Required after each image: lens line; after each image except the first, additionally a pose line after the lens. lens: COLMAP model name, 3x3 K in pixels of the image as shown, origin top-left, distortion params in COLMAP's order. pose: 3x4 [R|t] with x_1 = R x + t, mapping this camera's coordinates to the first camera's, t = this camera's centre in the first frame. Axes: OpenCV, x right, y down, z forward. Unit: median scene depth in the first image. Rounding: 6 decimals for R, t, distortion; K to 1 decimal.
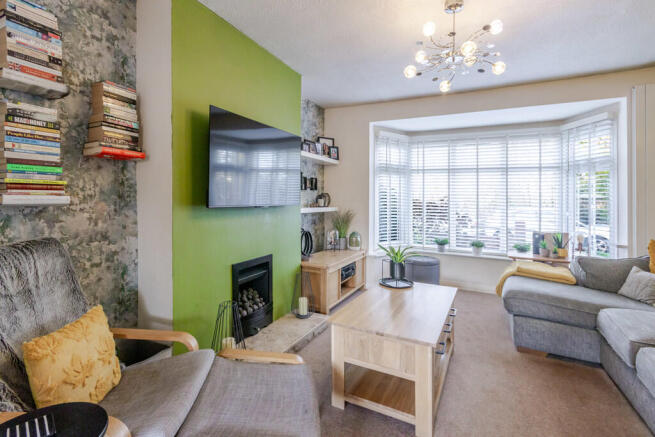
lens RADIAL K [[316.5, 0, 329.5], [0, 316.5, 197.0], [0, 0, 1]] dist [0.016360, 0.001265]
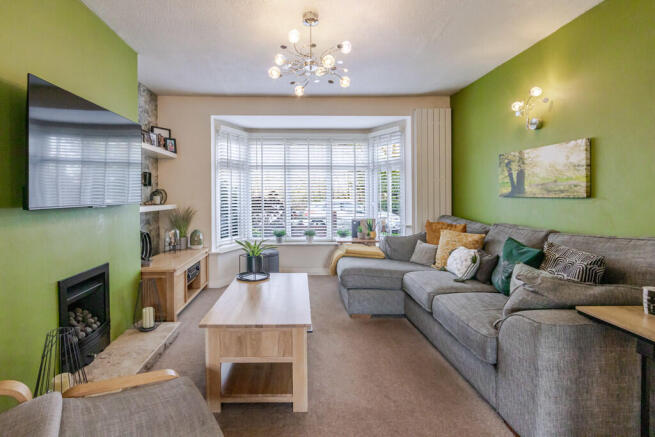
lens RADIAL K [[316.5, 0, 303.1], [0, 316.5, 195.5], [0, 0, 1]] dist [0.016360, 0.001265]
pose [[0.887699, -0.018677, 0.460045, -0.112914], [0.014180, 0.999812, 0.013228, -0.000511], [-0.460205, -0.005219, 0.887797, 0.018035]]
